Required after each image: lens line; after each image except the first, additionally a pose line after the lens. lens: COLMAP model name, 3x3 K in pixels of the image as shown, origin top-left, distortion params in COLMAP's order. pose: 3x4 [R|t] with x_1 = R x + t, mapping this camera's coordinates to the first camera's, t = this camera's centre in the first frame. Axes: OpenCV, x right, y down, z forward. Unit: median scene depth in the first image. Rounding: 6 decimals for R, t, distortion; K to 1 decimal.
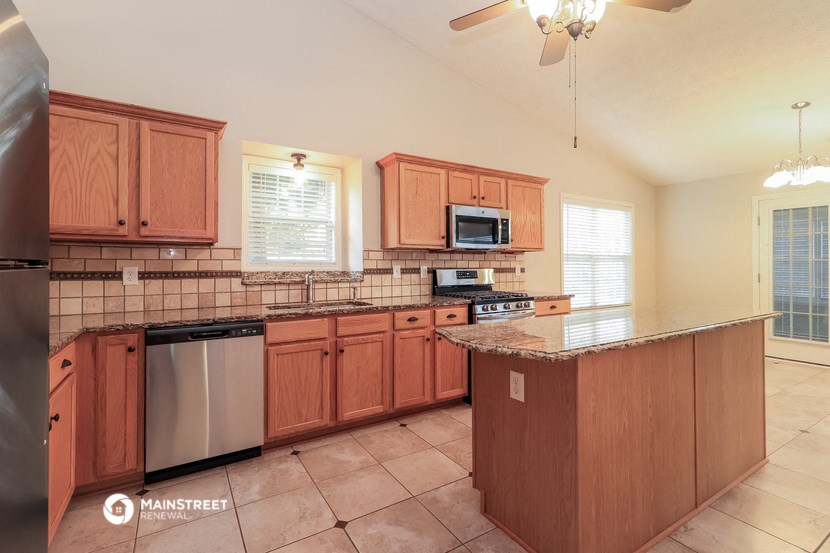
lens RADIAL K [[375.7, 0, 412.2], [0, 375.7, 259.2], [0, 0, 1]] dist [-0.001405, -0.000167]
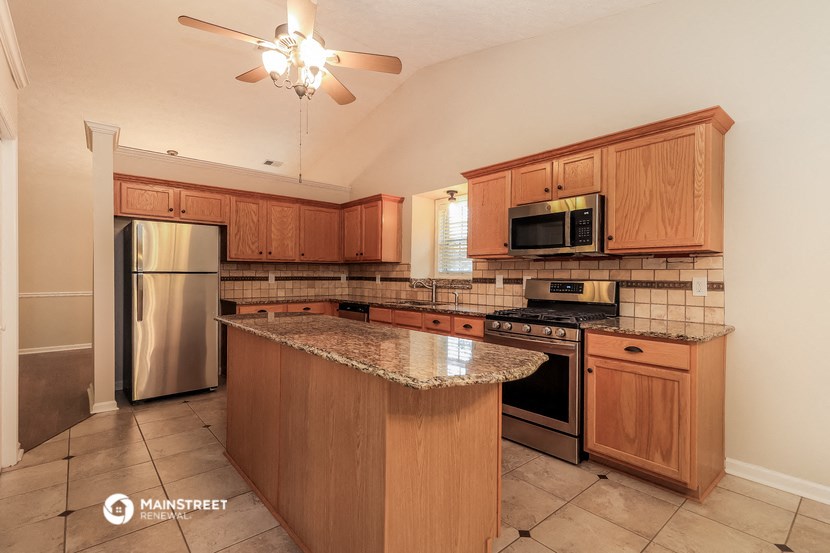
lens RADIAL K [[399.0, 0, 412.1], [0, 399.0, 269.7], [0, 0, 1]] dist [-0.000914, -0.000500]
pose [[0.146082, -0.008029, -0.989240, 0.997736], [0.010483, 0.999923, -0.006568, 0.006200], [0.989217, -0.009411, 0.146155, 0.620469]]
